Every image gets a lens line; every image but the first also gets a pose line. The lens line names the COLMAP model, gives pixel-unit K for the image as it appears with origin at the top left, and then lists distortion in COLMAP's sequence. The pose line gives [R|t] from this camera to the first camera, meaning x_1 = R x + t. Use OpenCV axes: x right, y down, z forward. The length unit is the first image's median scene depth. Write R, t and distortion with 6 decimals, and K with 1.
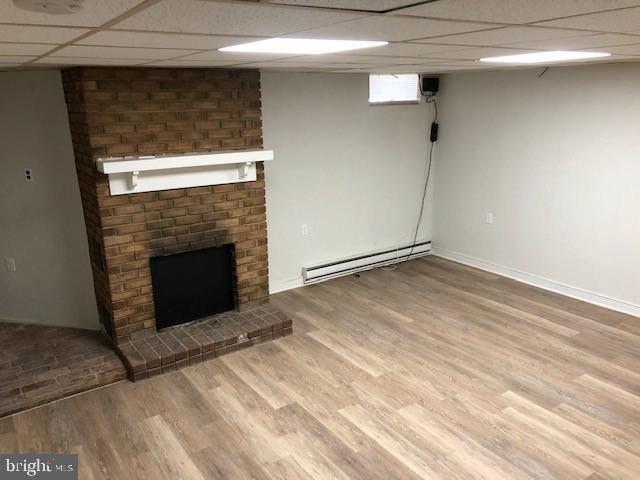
lens RADIAL K [[529.6, 0, 317.0], [0, 529.6, 242.0], [0, 0, 1]] dist [0.003020, -0.008776]
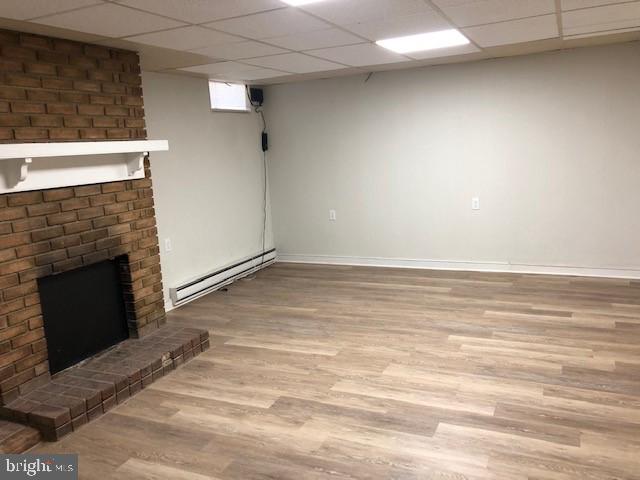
lens RADIAL K [[529.6, 0, 317.0], [0, 529.6, 242.0], [0, 0, 1]] dist [0.003020, -0.008776]
pose [[0.855154, -0.123971, 0.503332, -0.335420], [0.177590, 0.982287, -0.059785, 0.091309], [-0.487005, 0.140512, 0.862022, 0.135656]]
